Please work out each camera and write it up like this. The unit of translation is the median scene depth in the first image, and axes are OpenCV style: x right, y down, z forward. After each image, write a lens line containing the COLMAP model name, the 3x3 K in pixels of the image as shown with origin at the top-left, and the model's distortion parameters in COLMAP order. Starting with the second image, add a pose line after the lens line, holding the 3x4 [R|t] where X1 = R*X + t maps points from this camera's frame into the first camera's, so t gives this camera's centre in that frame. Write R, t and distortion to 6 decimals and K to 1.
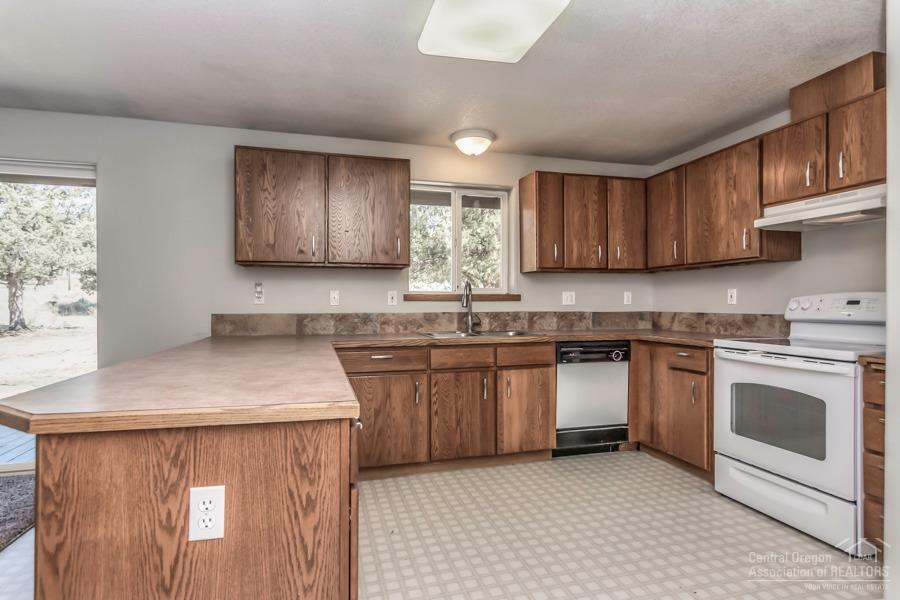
lens RADIAL K [[473.3, 0, 450.0], [0, 473.3, 300.0], [0, 0, 1]] dist [0.000368, 0.000329]
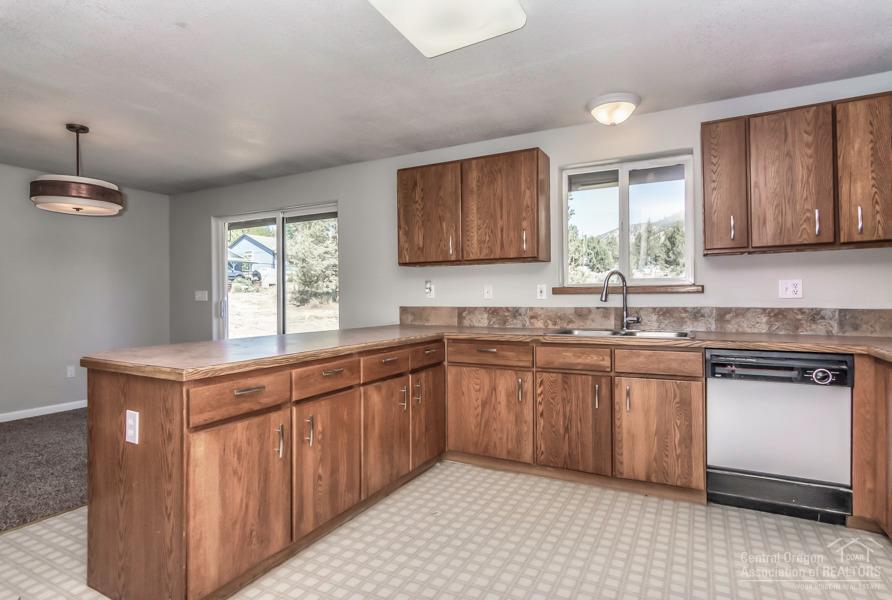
lens RADIAL K [[473.7, 0, 441.7], [0, 473.7, 294.2], [0, 0, 1]] dist [-0.001002, -0.000845]
pose [[0.722626, -0.008038, -0.691192, 0.443774], [0.010098, 0.999948, -0.001071, 0.000021], [0.691165, -0.006206, 0.722670, 0.174887]]
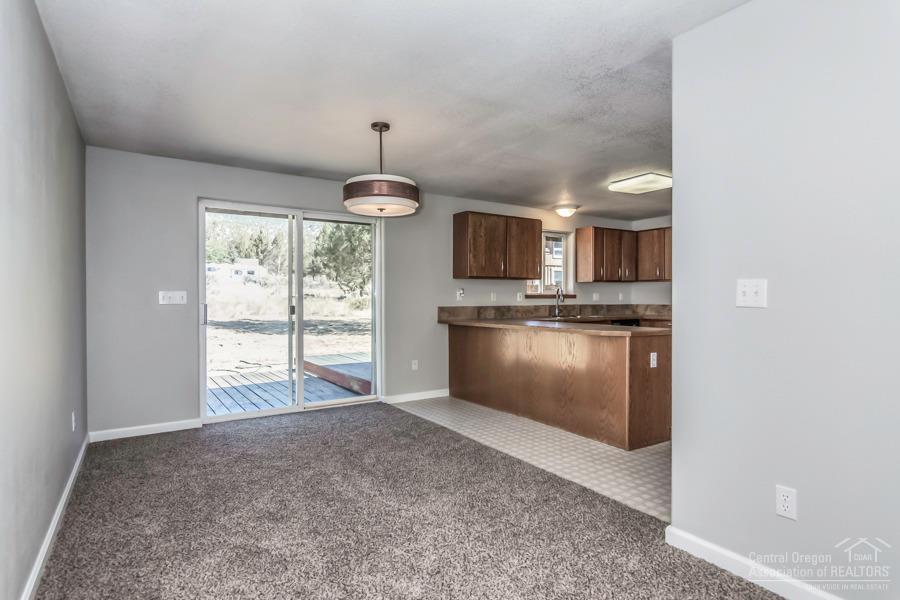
lens RADIAL K [[473.3, 0, 450.0], [0, 473.3, 300.0], [0, 0, 1]] dist [0.000368, 0.000329]
pose [[0.951494, -0.002252, 0.307658, -0.988053], [-0.001159, 0.999940, 0.010905, -0.012527], [-0.307664, -0.010732, 0.951434, -0.616658]]
